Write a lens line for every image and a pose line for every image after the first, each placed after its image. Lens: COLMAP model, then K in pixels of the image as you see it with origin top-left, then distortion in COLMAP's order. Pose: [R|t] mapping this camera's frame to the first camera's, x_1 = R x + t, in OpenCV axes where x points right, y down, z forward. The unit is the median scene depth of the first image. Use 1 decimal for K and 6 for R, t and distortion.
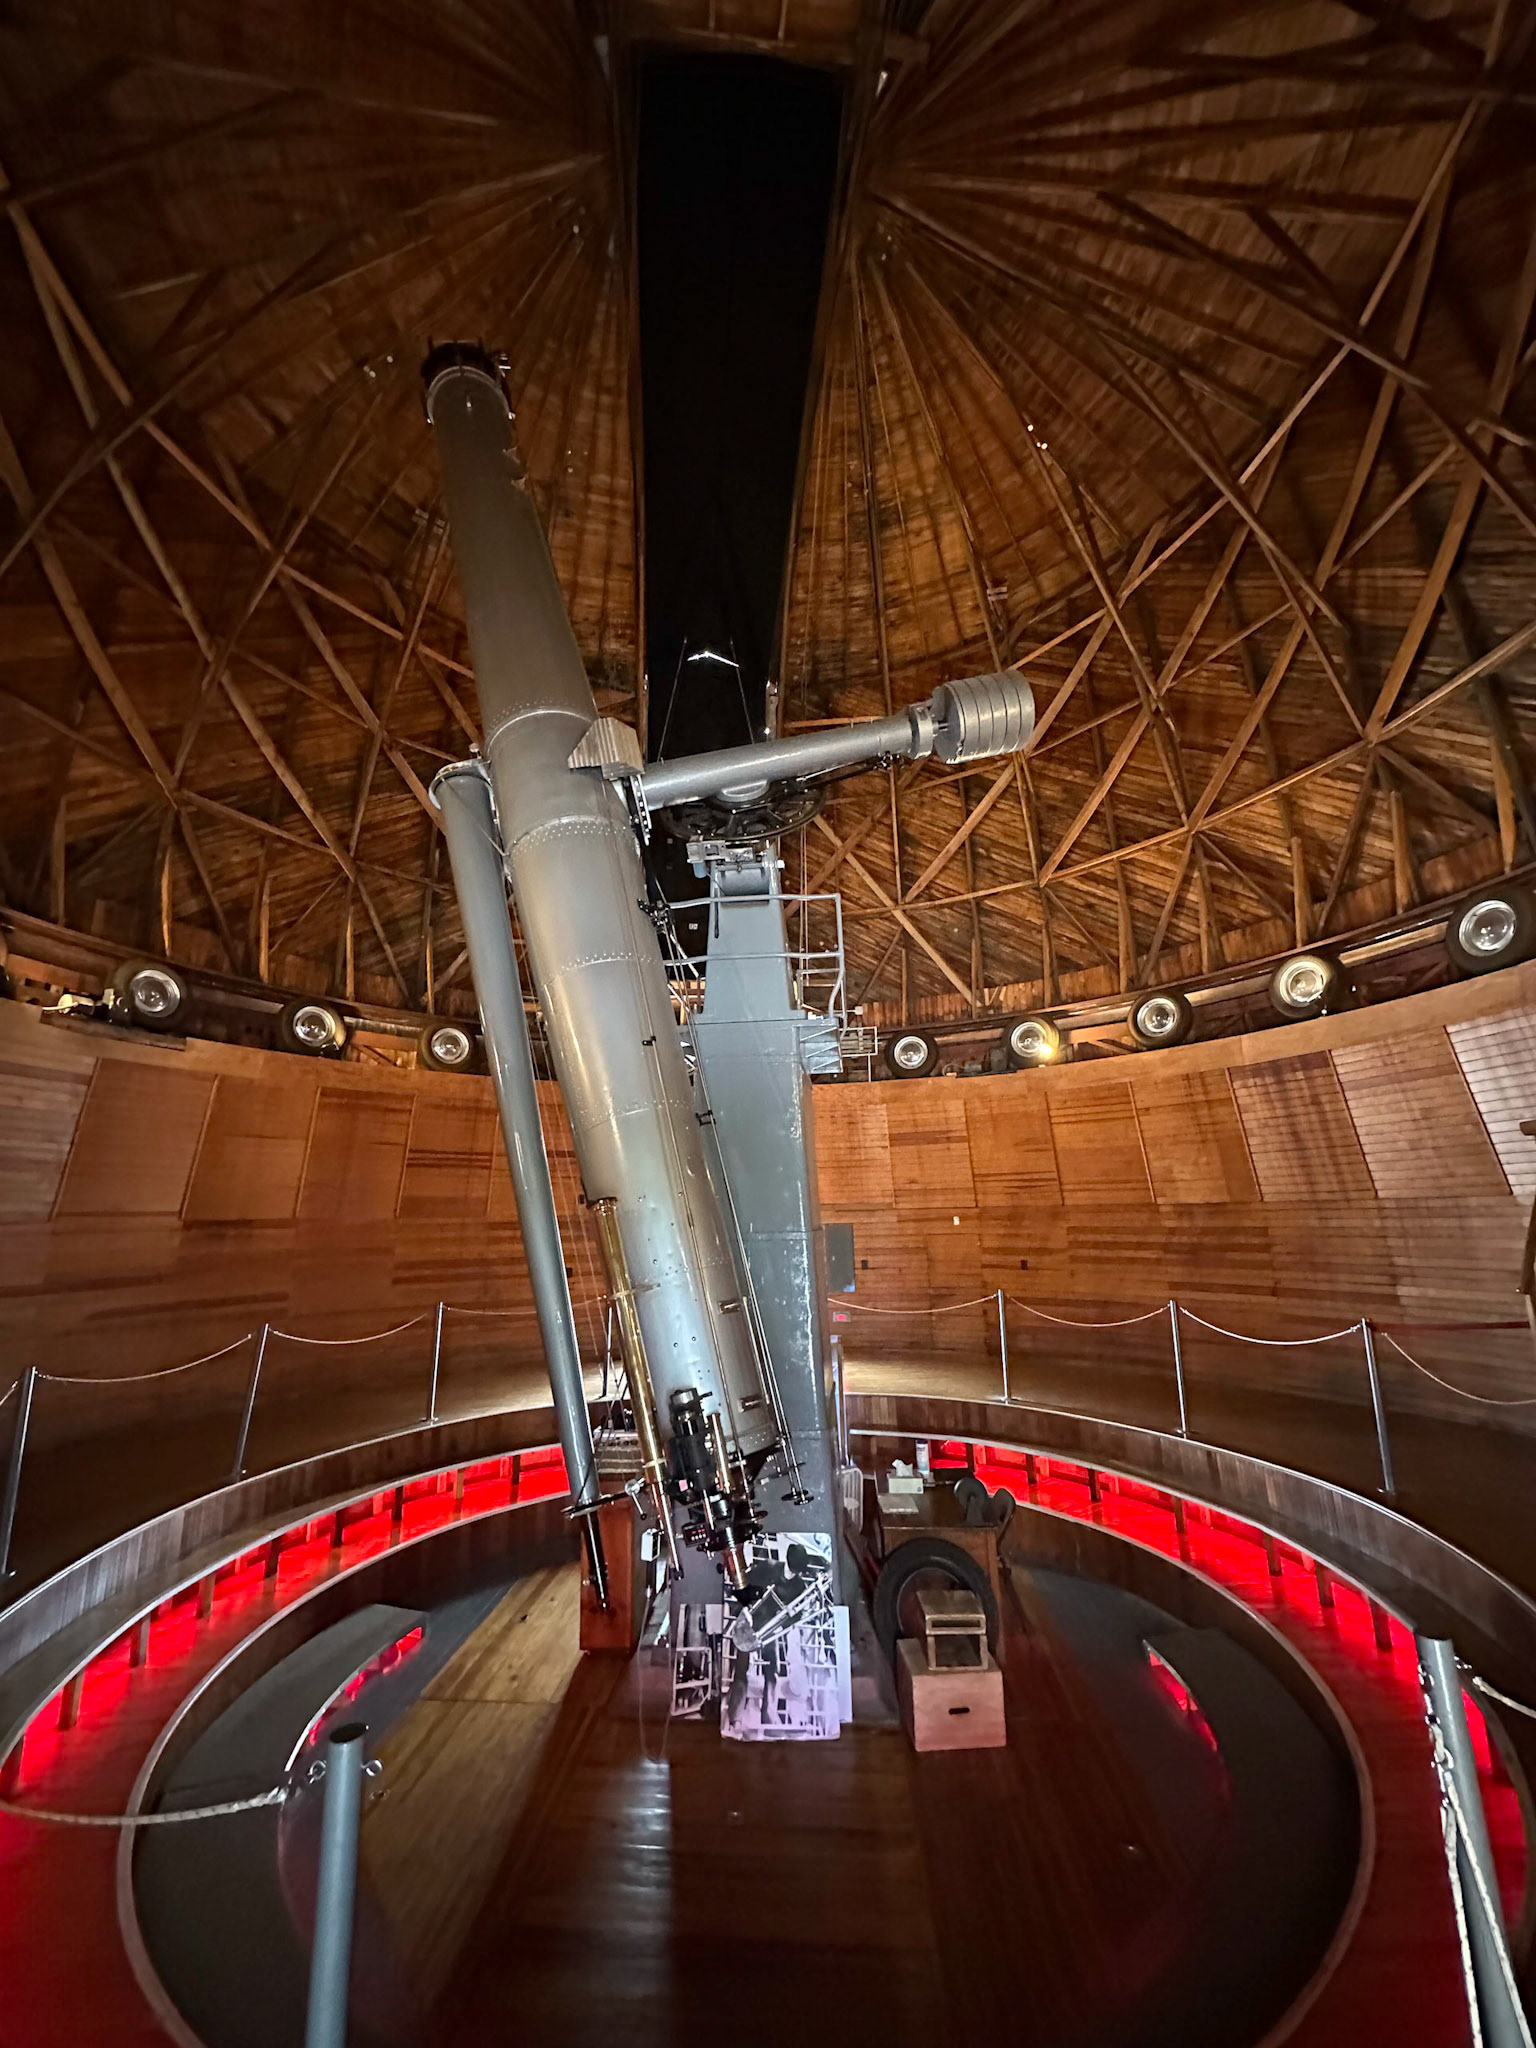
lens RADIAL K [[858.6, 0, 767.1], [0, 858.6, 1035.9], [0, 0, 1]] dist [-0.000181, 0.000143]
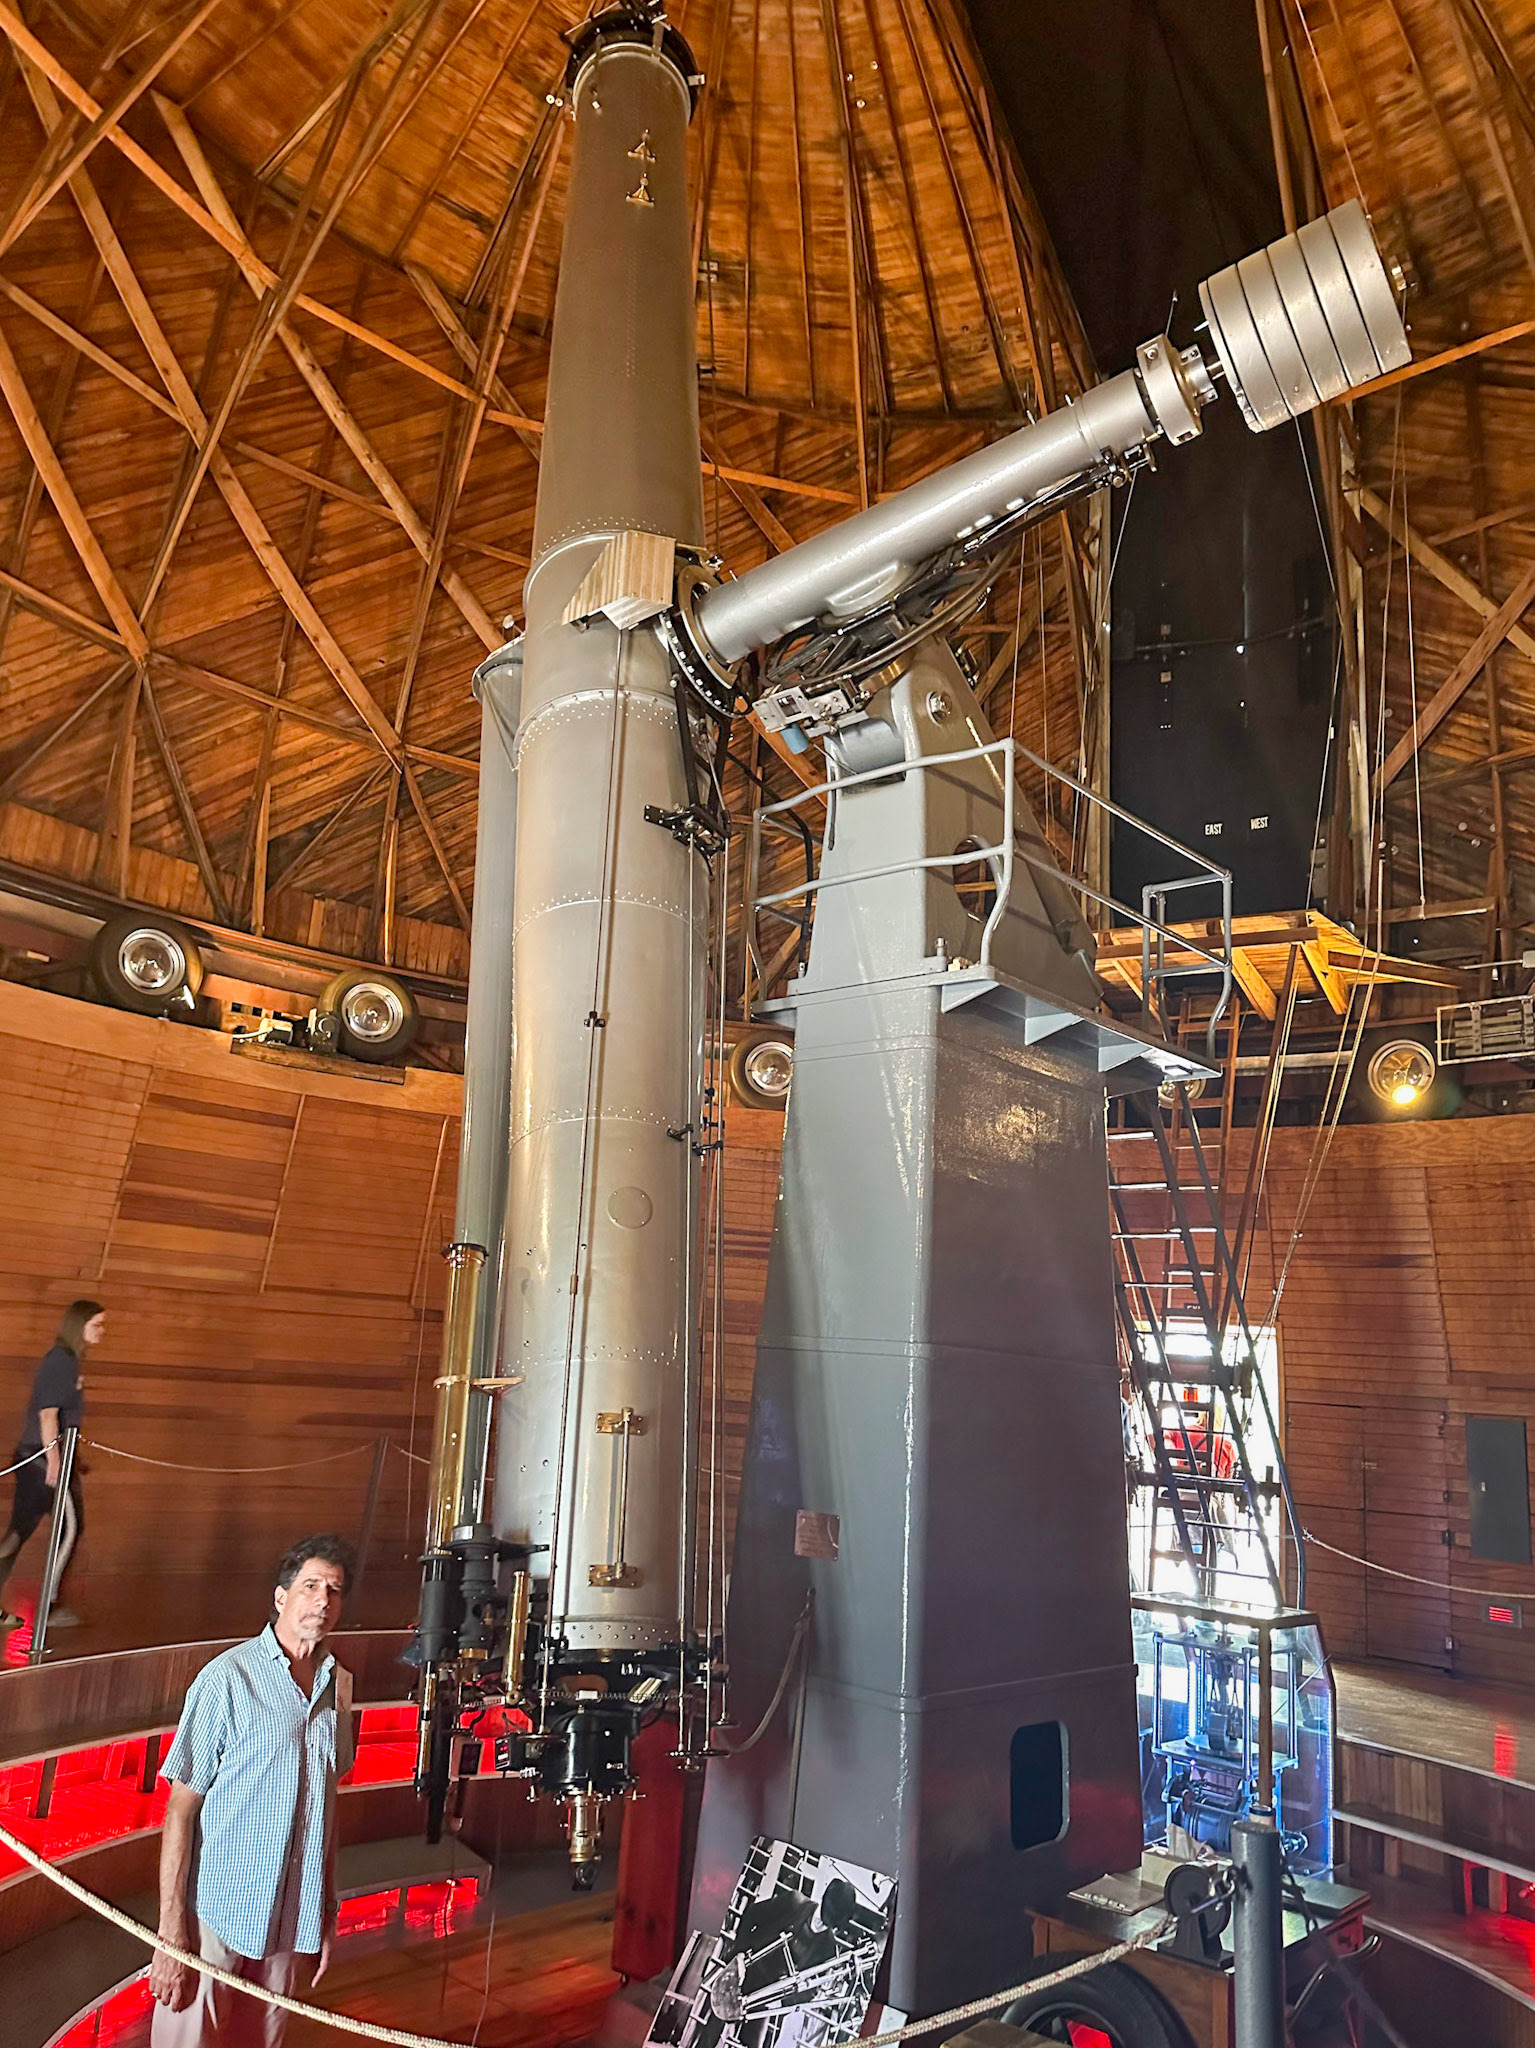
lens RADIAL K [[1594.2, 0, 771.4], [0, 1594.2, 1061.6], [0, 0, 1]] dist [0.111805, -0.172053]
pose [[0.783191, -0.047586, -0.619957, 0.528808], [0.037655, 0.998867, -0.029100, 0.056889], [0.620640, -0.000554, 0.784096, 0.091916]]
